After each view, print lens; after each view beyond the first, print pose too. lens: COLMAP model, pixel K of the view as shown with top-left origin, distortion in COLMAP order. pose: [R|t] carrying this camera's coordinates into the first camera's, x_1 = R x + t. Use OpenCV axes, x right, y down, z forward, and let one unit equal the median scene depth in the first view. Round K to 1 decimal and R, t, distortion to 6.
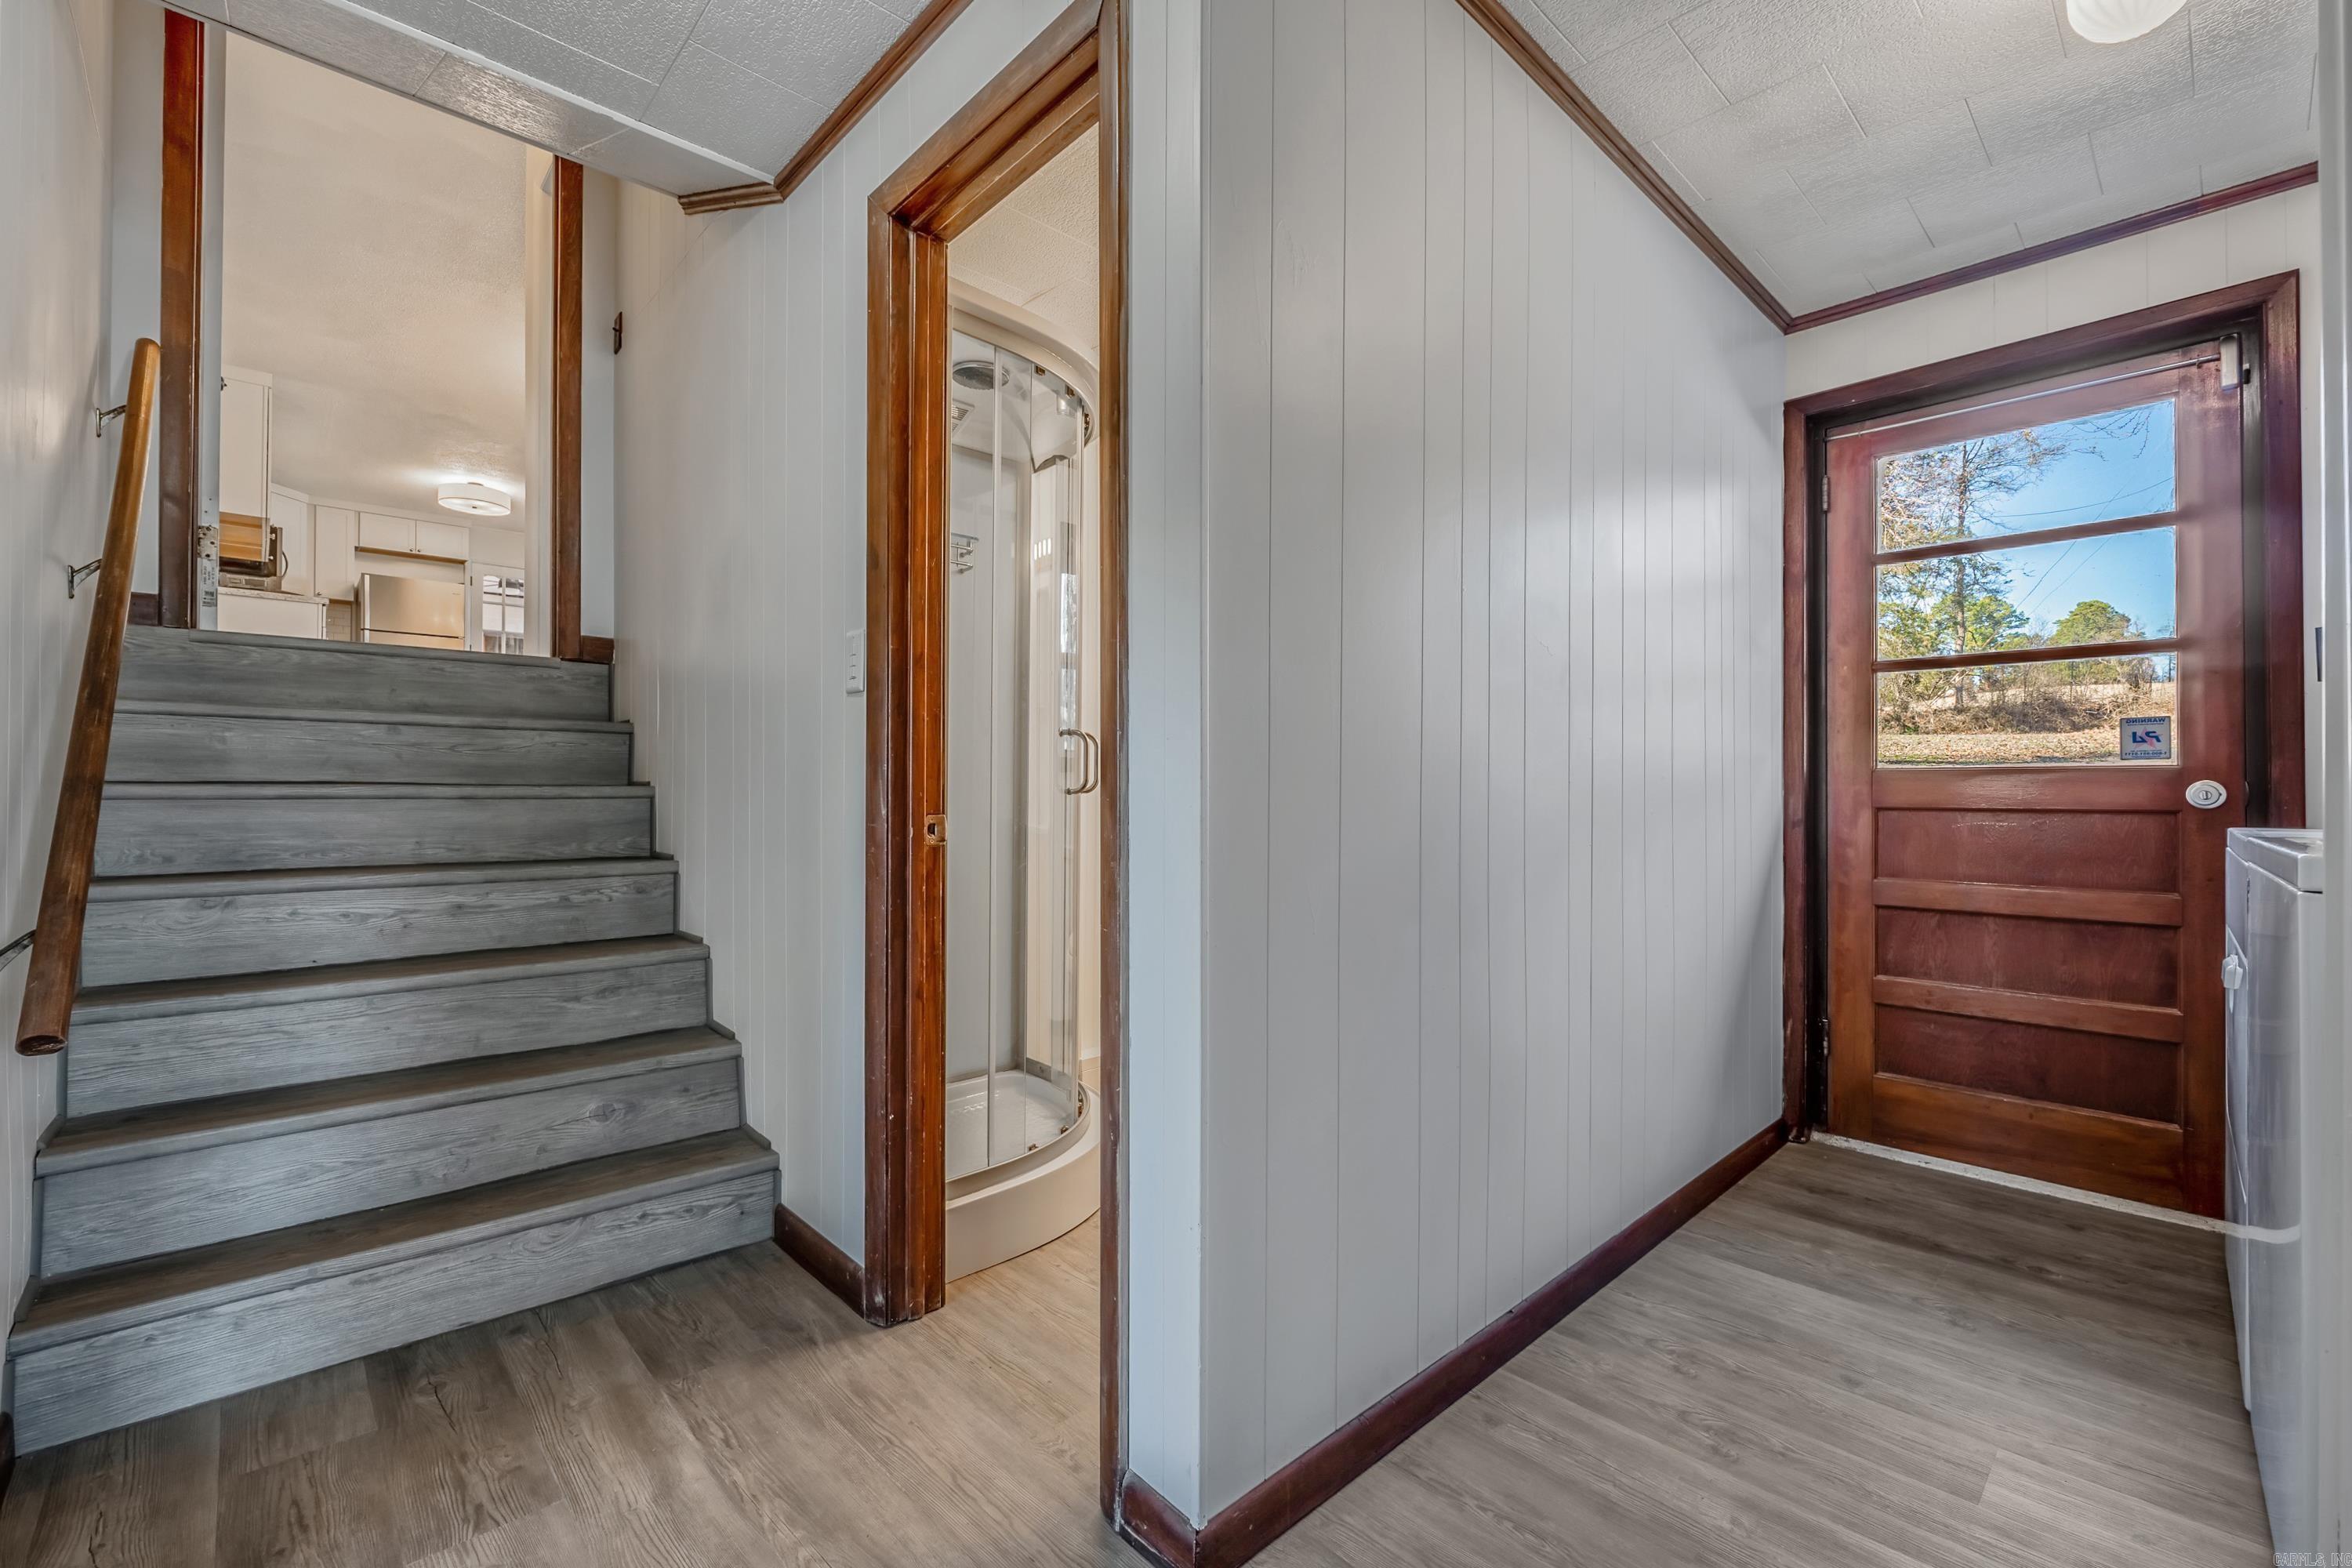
lens RADIAL K [[997.1, 0, 1183.7], [0, 997.1, 785.2], [0, 0, 1]] dist [-0.005153, -0.000028]
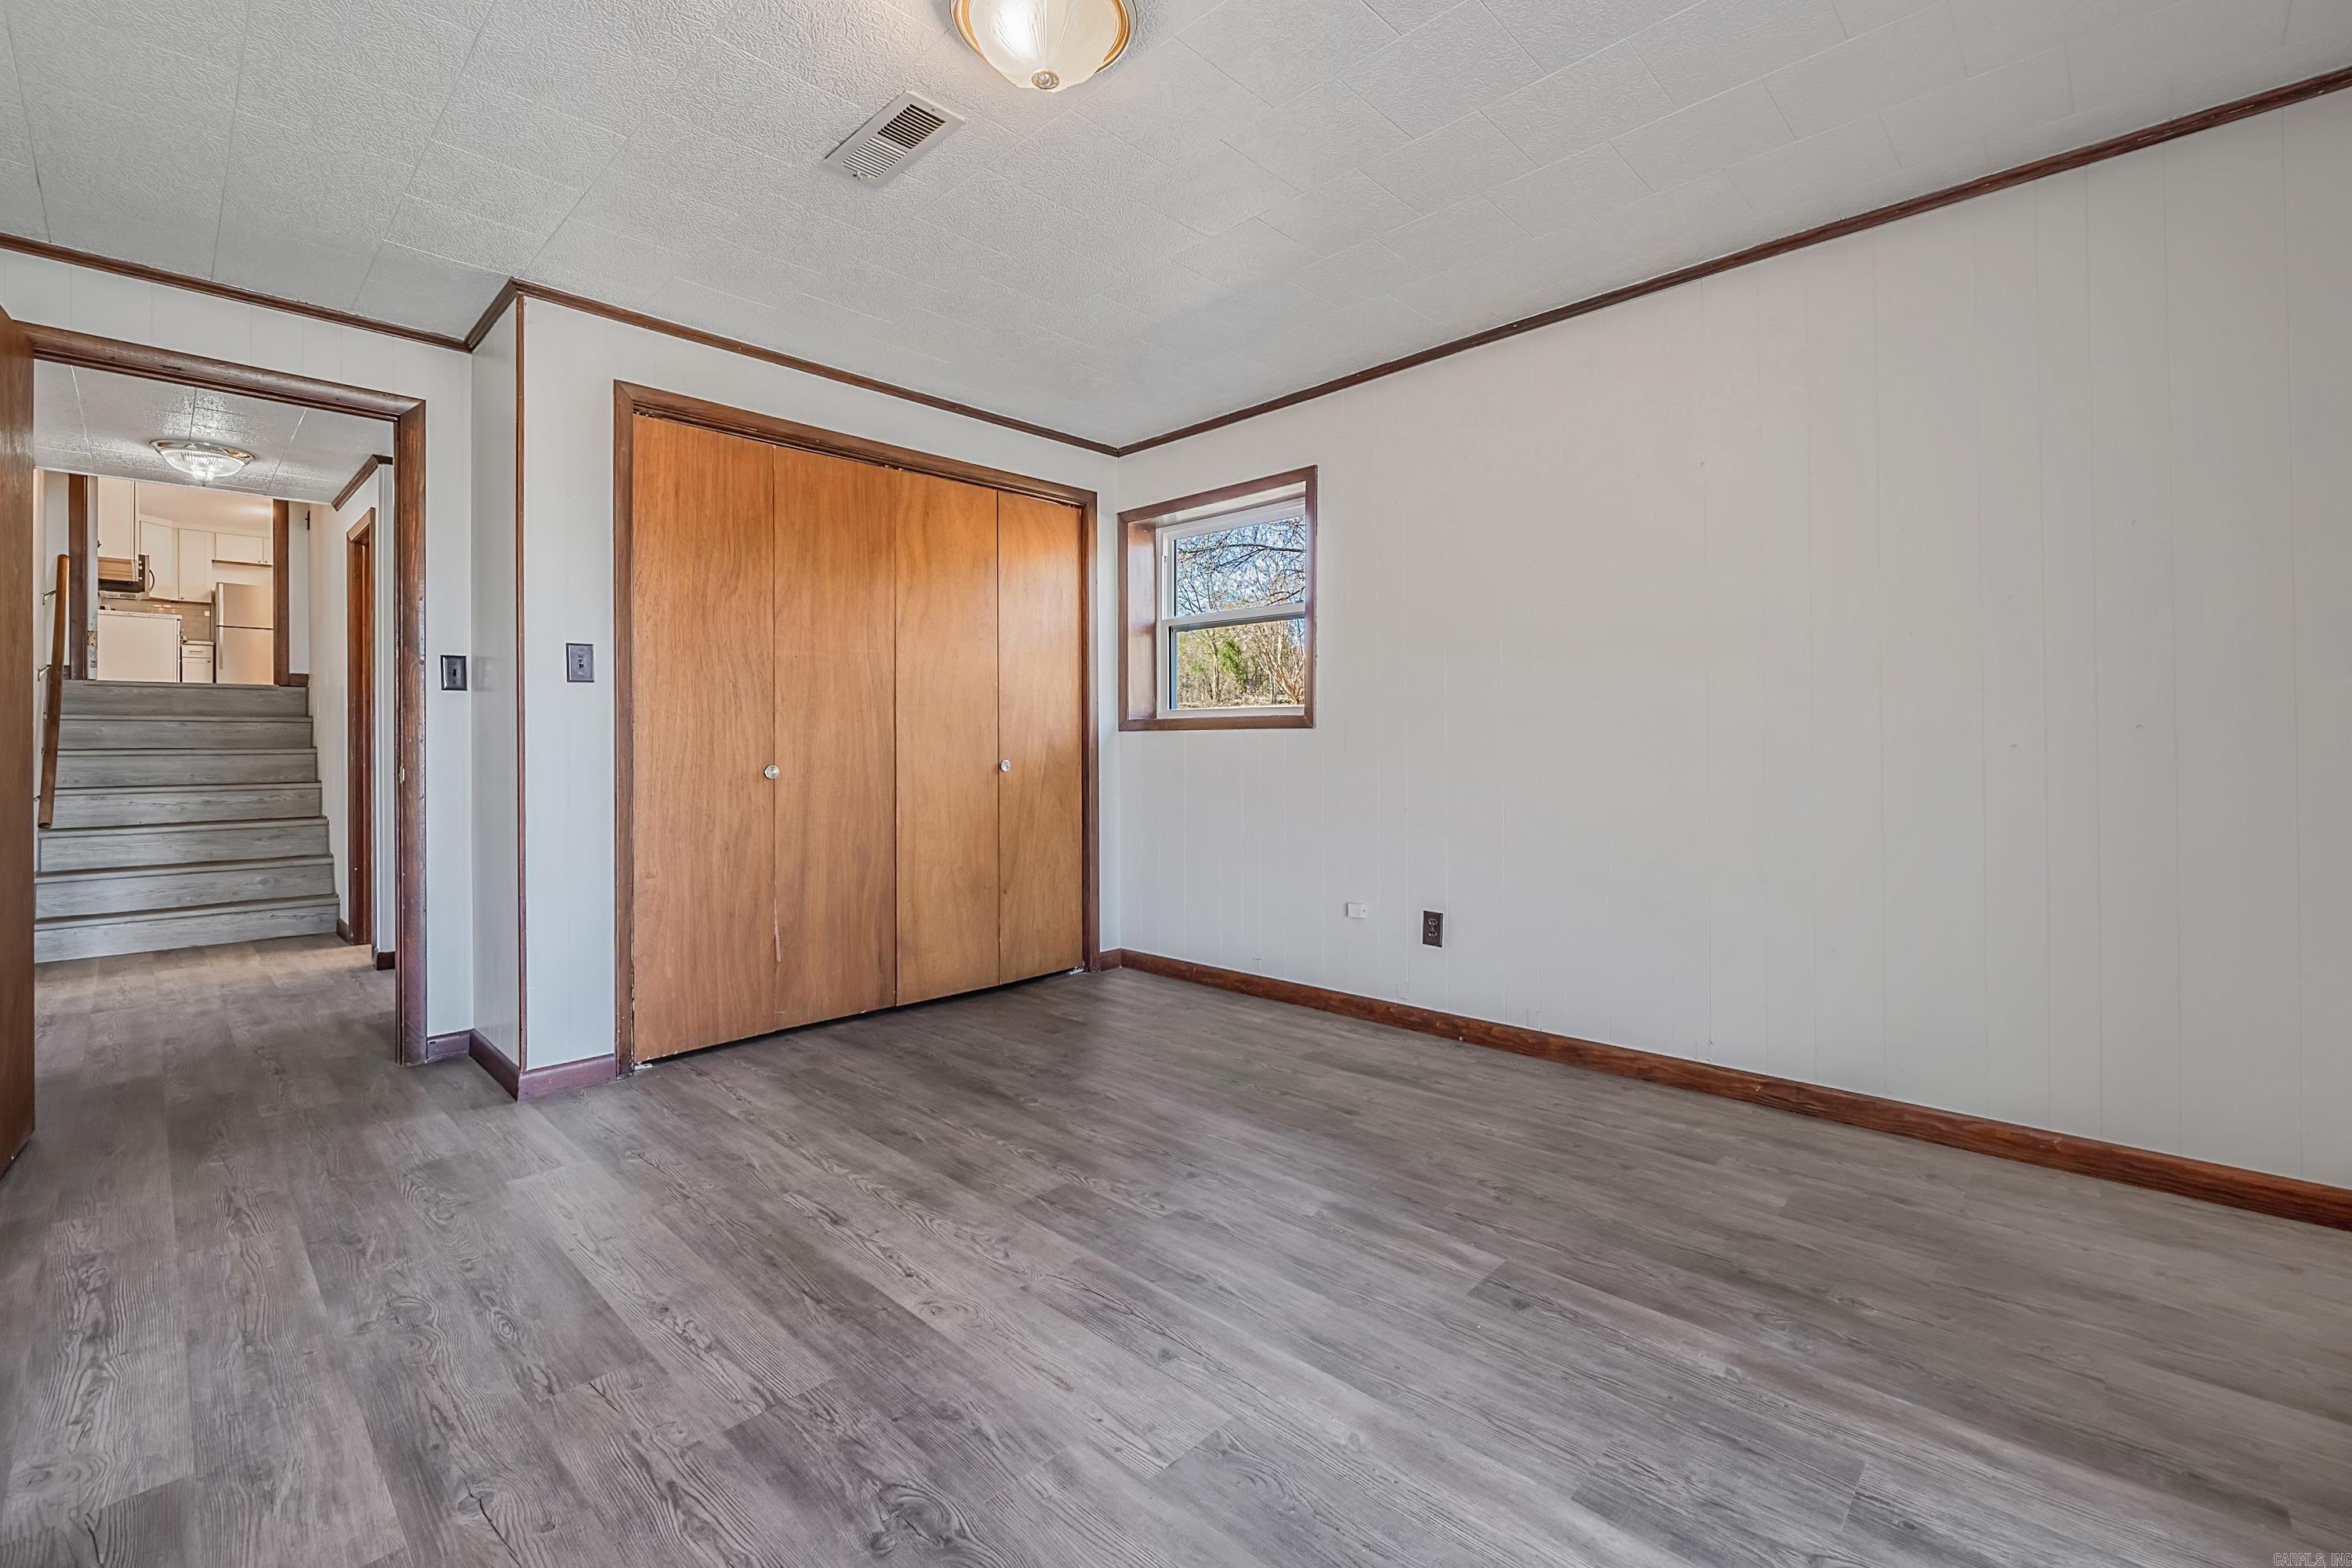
lens RADIAL K [[997.1, 0, 1177.9], [0, 997.1, 739.8], [0, 0, 1]] dist [-0.005153, -0.000028]
pose [[0.998512, -0.006977, 0.054090, 1.293785], [0.006806, 0.999971, 0.003333, -0.013908], [-0.054112, -0.002960, 0.998531, -1.319768]]
